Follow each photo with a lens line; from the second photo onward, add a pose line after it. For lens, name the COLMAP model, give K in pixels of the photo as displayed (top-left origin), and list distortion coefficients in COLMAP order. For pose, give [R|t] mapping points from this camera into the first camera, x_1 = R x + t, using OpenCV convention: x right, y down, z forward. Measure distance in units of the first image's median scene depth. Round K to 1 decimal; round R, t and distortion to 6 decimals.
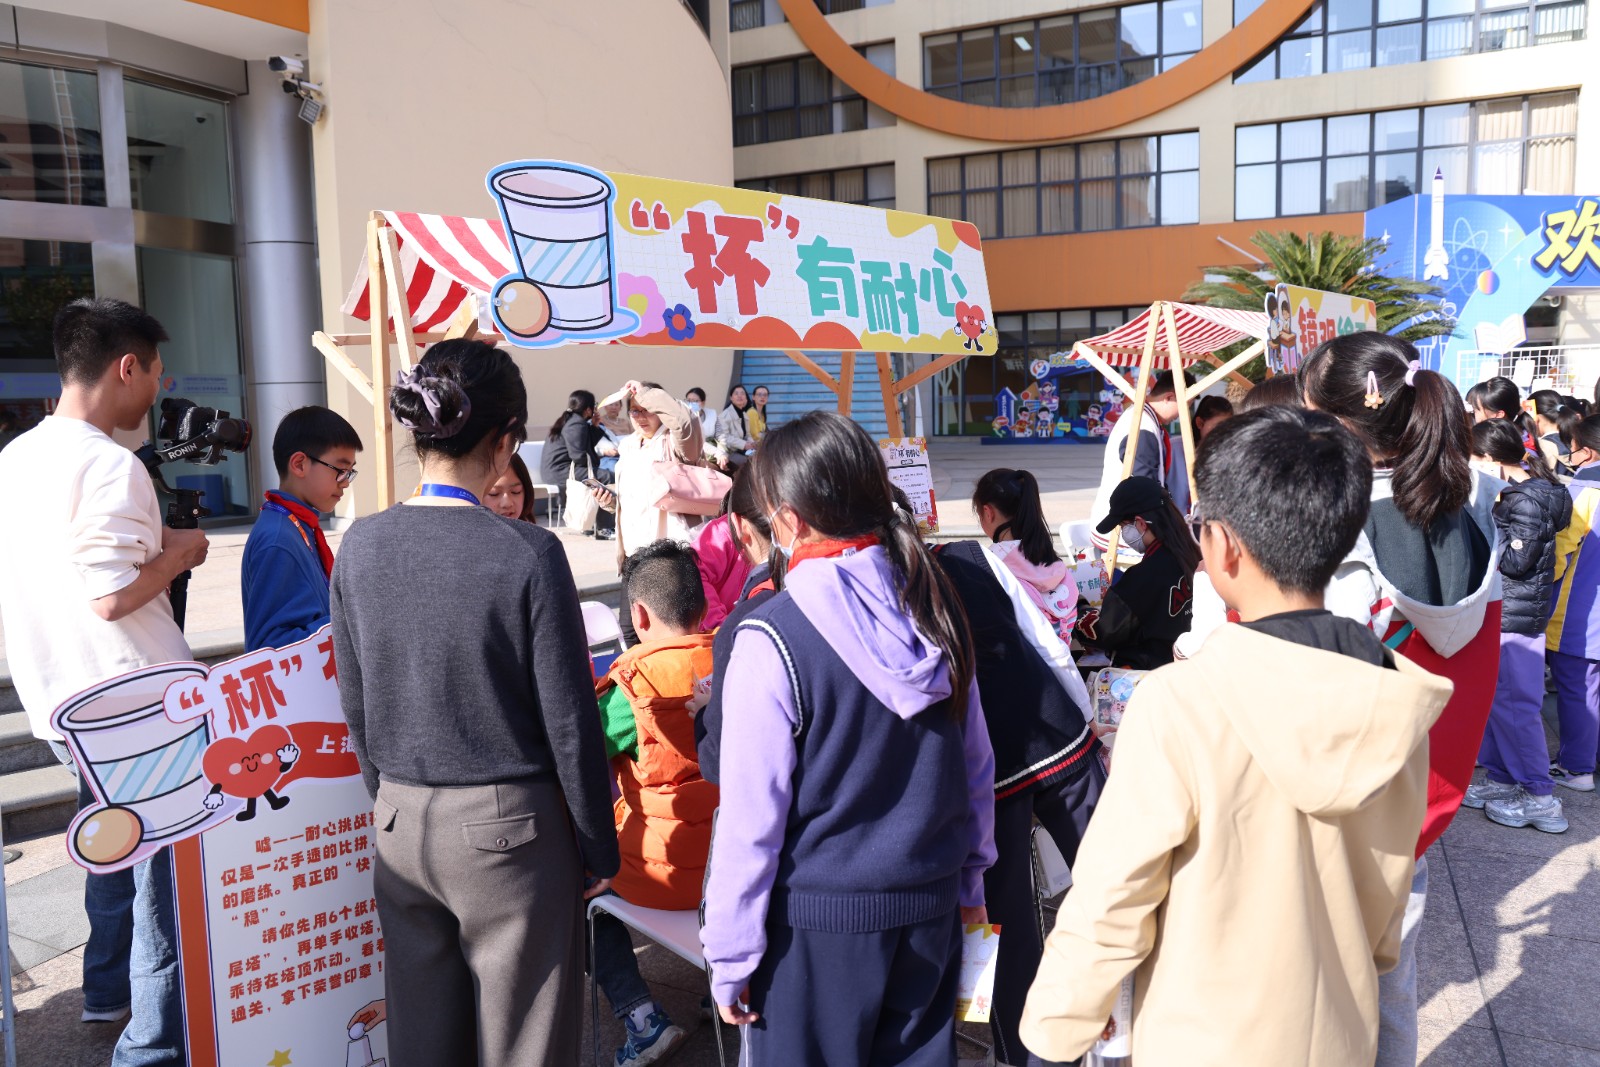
lens RADIAL K [[1096.8, 0, 810.4], [0, 1096.8, 531.1], [0, 0, 1]] dist [-0.090337, 0.058095]
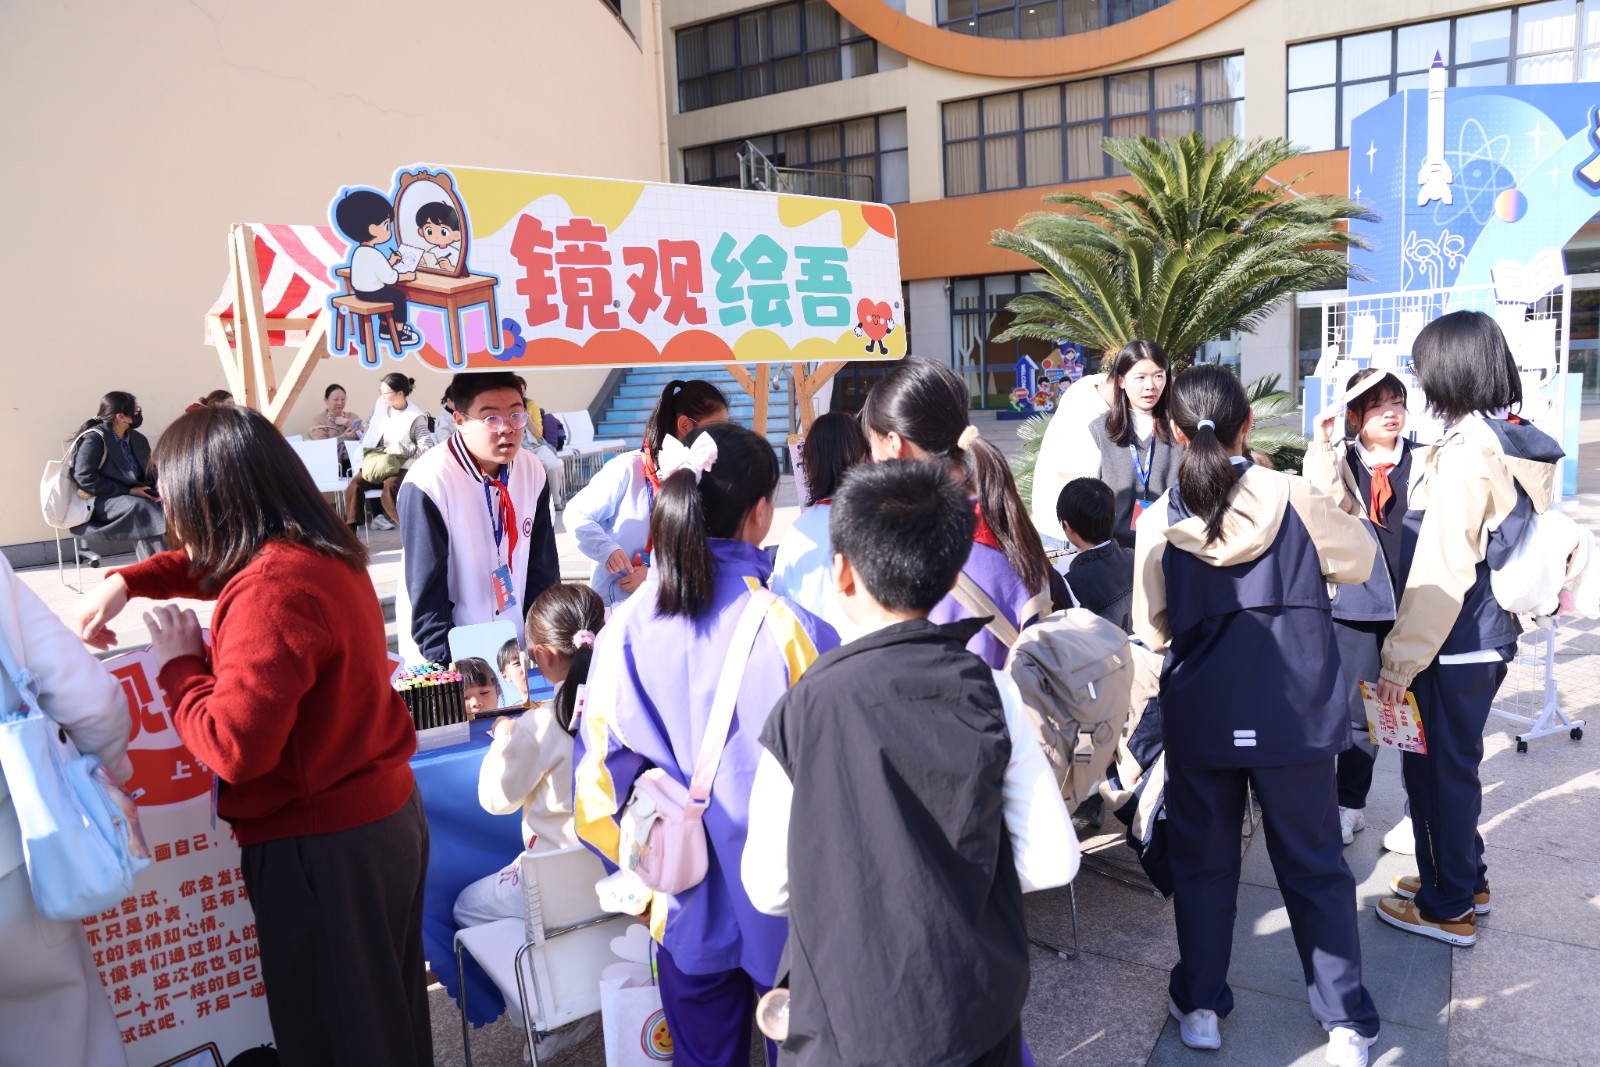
lens RADIAL K [[1096.8, 0, 810.4], [0, 1096.8, 531.1], [0, 0, 1]] dist [-0.090337, 0.058095]
pose [[0.993764, -0.005245, -0.111383, 0.101571], [0.008403, 0.999576, 0.027894, -0.014113], [0.111189, -0.028656, 0.993386, 0.089876]]
